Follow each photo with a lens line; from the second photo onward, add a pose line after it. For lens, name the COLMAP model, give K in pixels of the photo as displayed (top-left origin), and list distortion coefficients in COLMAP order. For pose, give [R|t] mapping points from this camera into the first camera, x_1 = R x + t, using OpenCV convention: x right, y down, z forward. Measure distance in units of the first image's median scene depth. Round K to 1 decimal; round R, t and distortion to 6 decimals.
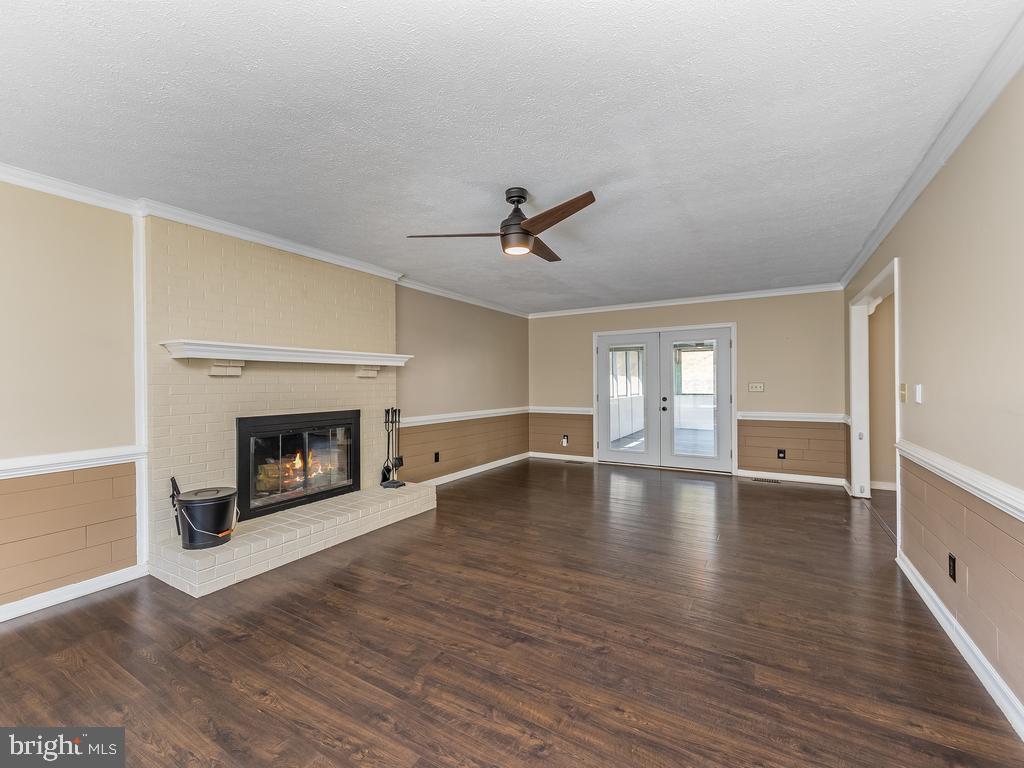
lens RADIAL K [[439.1, 0, 502.1], [0, 439.1, 379.4], [0, 0, 1]] dist [-0.002254, -0.000117]
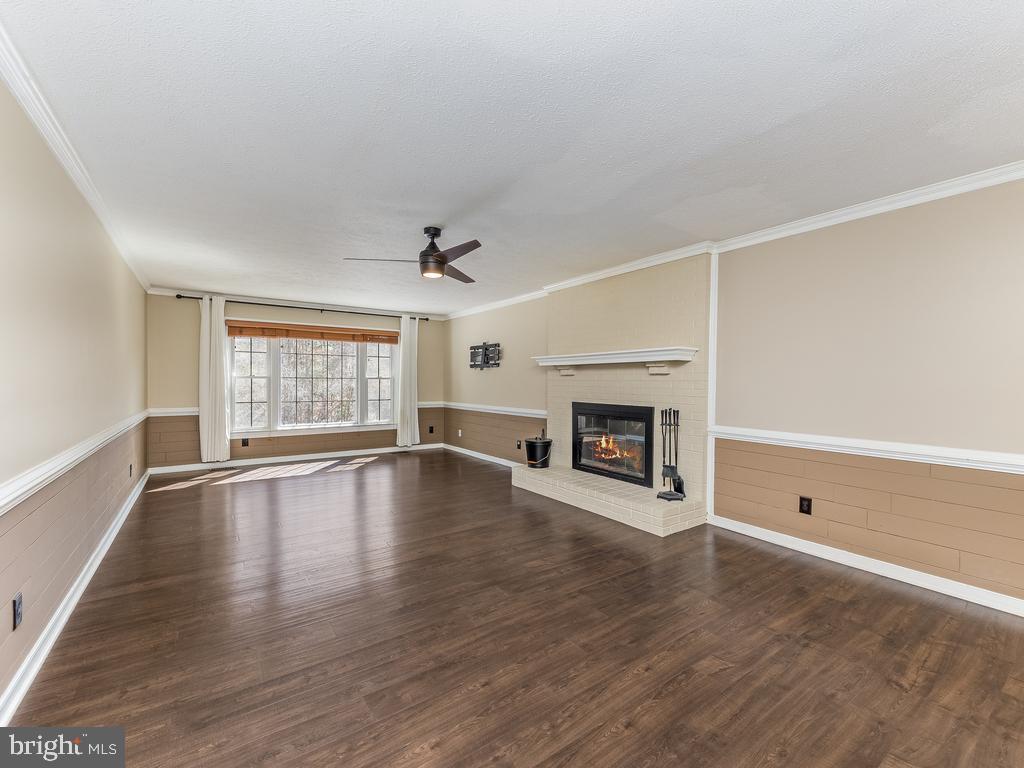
lens RADIAL K [[439.1, 0, 503.7], [0, 439.1, 385.0], [0, 0, 1]] dist [-0.002254, -0.000117]
pose [[-0.417937, 0.016349, -0.908329, 0.908224], [0.008605, 0.999864, 0.014037, 0.002574], [0.908435, -0.001949, -0.418022, 1.411536]]
